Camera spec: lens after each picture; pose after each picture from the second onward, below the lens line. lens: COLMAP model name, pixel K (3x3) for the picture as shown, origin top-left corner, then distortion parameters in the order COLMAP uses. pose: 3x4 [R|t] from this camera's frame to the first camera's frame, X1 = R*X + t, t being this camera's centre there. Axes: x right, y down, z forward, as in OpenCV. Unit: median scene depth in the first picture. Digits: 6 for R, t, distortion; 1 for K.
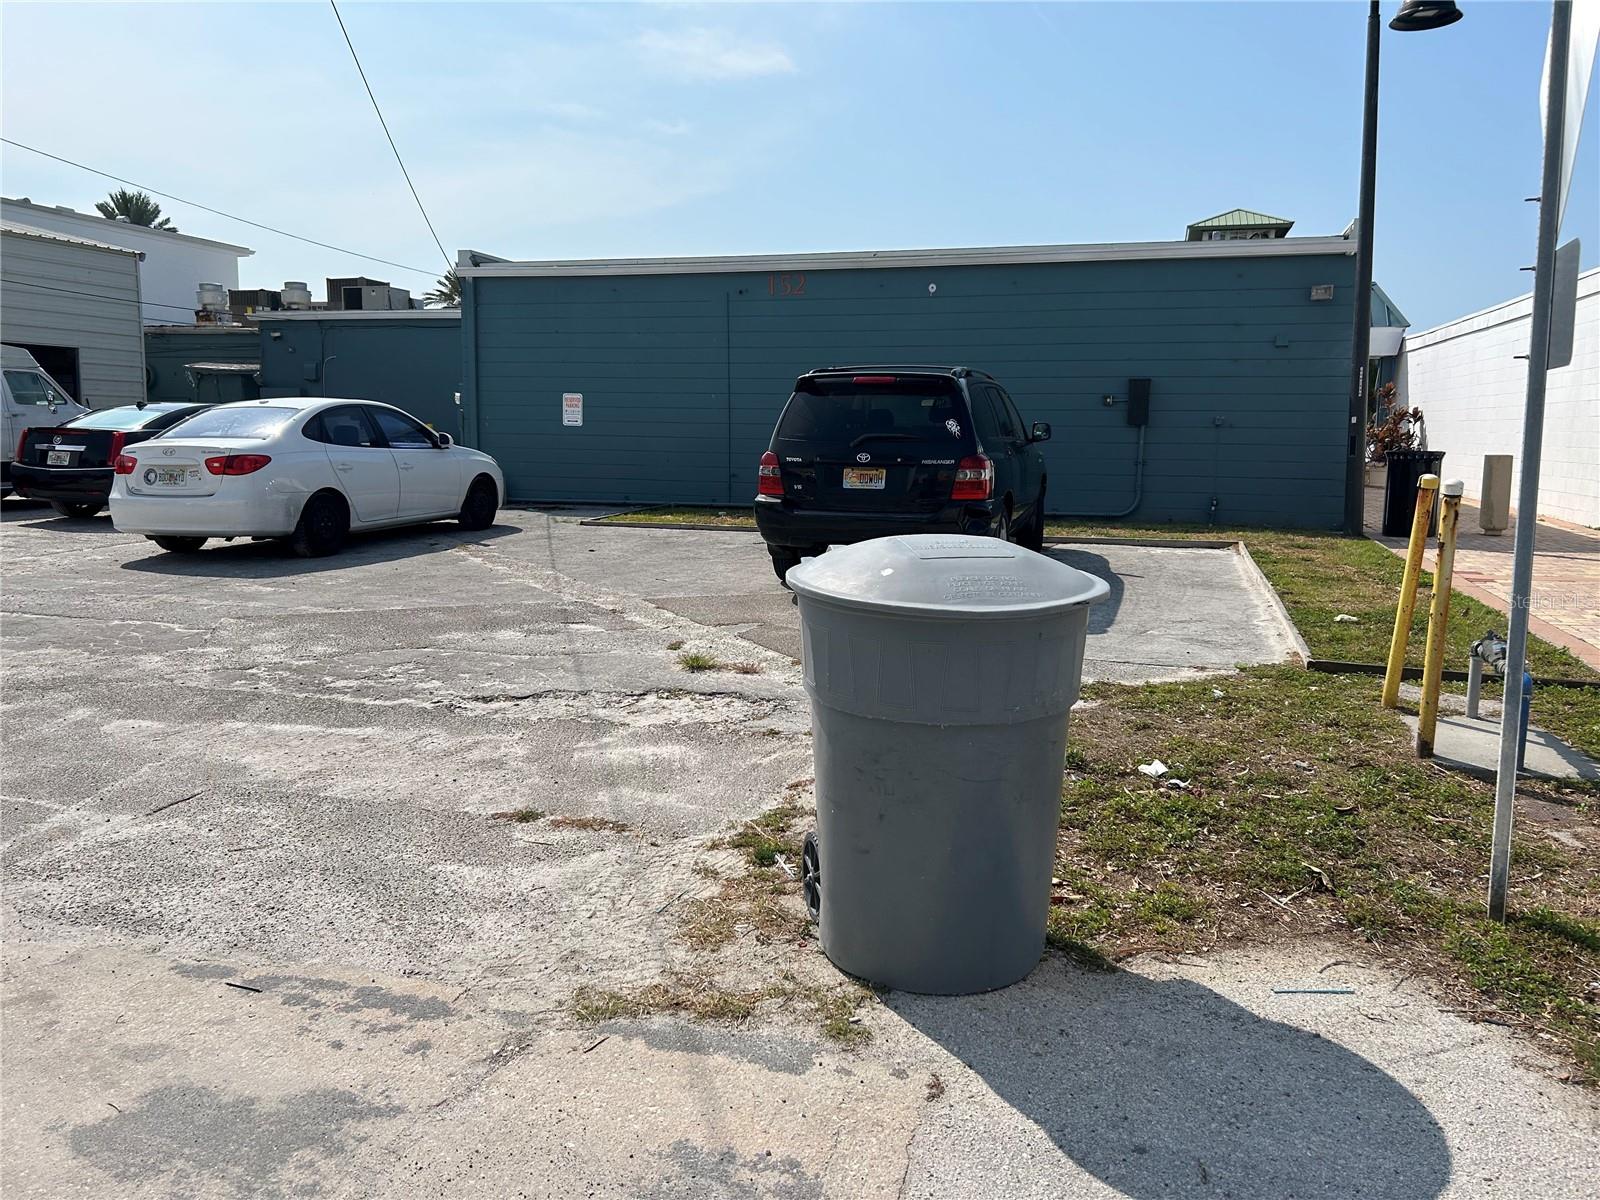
lens RADIAL K [[1207.9, 0, 800.0], [0, 1207.9, 600.0], [0, 0, 1]] dist [0.041341, -0.008681]
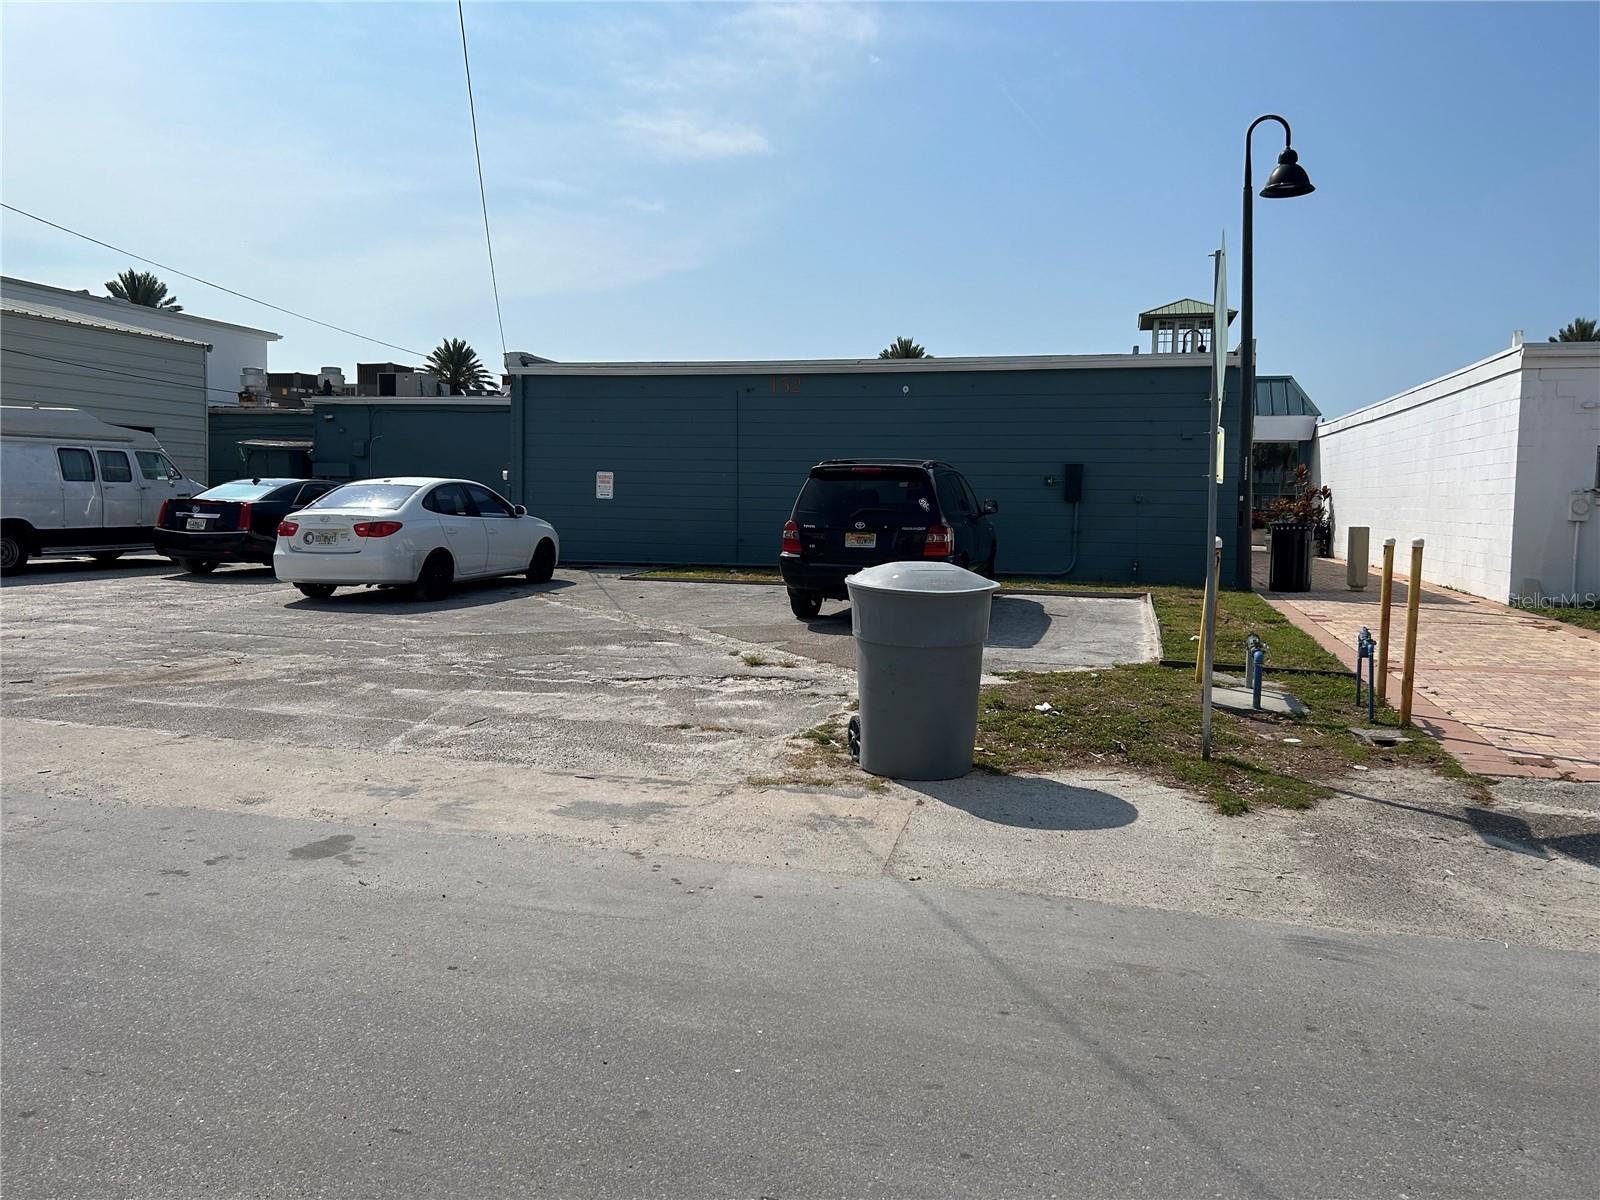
lens RADIAL K [[1204.1, 0, 800.0], [0, 1204.1, 600.0], [0, 0, 1]] dist [0.072832, -0.001405]
pose [[0.999685, 0.003166, 0.024891, -0.039450], [-0.001737, 0.998360, -0.057217, 0.036875], [-0.025031, 0.057156, 0.998051, -0.293789]]
